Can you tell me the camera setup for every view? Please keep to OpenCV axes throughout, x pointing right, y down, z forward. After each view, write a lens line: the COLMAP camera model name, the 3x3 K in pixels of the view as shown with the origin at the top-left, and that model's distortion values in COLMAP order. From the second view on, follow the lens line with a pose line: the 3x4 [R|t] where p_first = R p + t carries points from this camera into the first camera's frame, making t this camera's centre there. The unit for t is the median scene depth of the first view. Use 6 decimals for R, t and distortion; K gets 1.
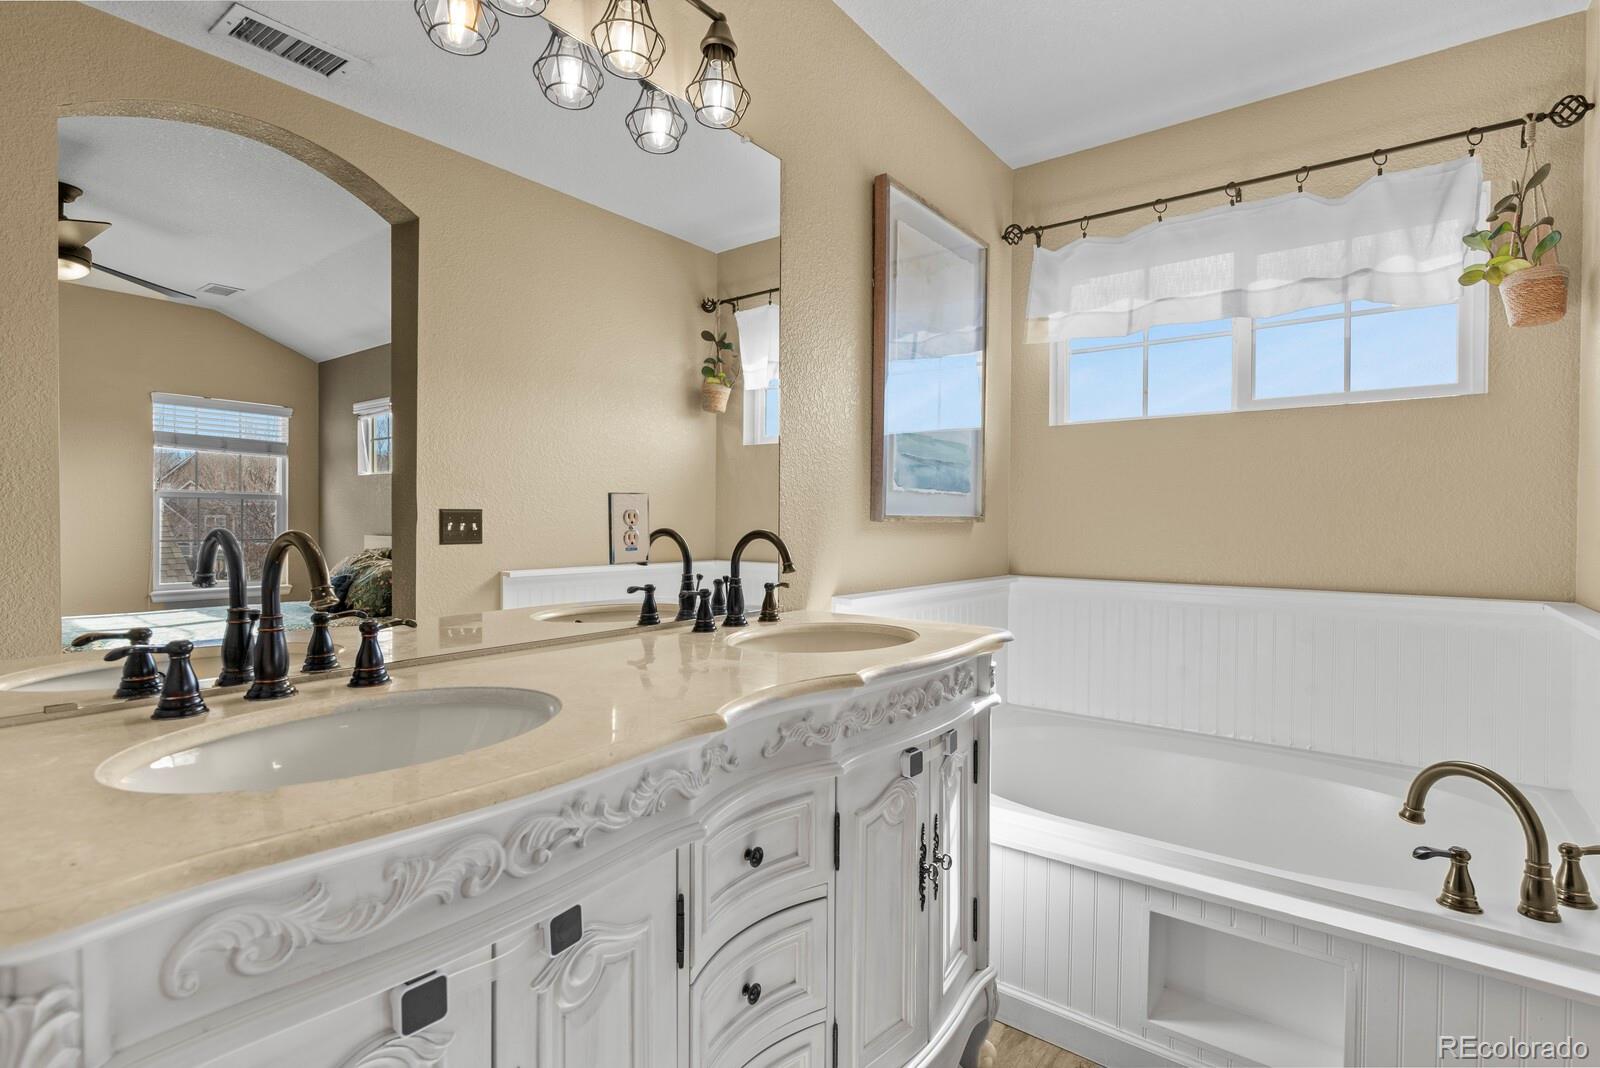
lens RADIAL K [[770.6, 0, 800.6], [0, 770.6, 531.0], [0, 0, 1]] dist [-0.001458, 0.001143]
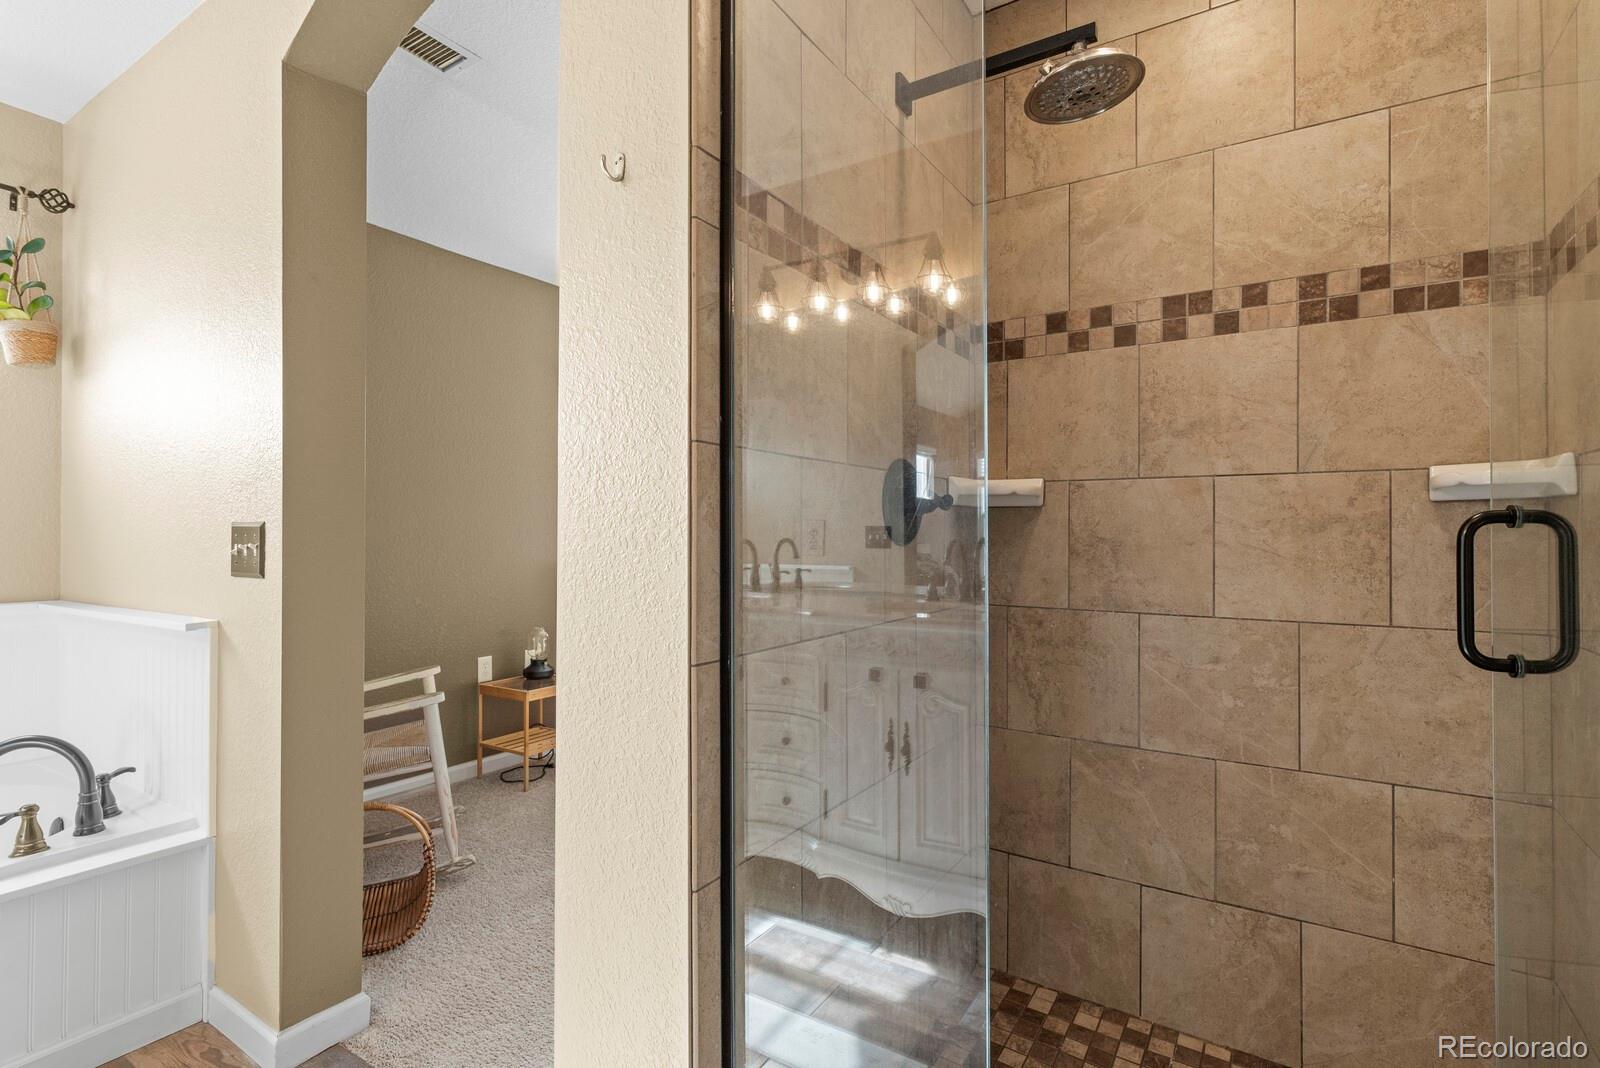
lens RADIAL K [[770.6, 0, 799.6], [0, 770.6, 532.2], [0, 0, 1]] dist [-0.001458, 0.001143]
pose [[-0.062330, -0.000441, 0.998055, -0.358368], [0.016027, 0.999871, 0.001443, 0.000788], [-0.997927, 0.016086, -0.062315, -0.118806]]
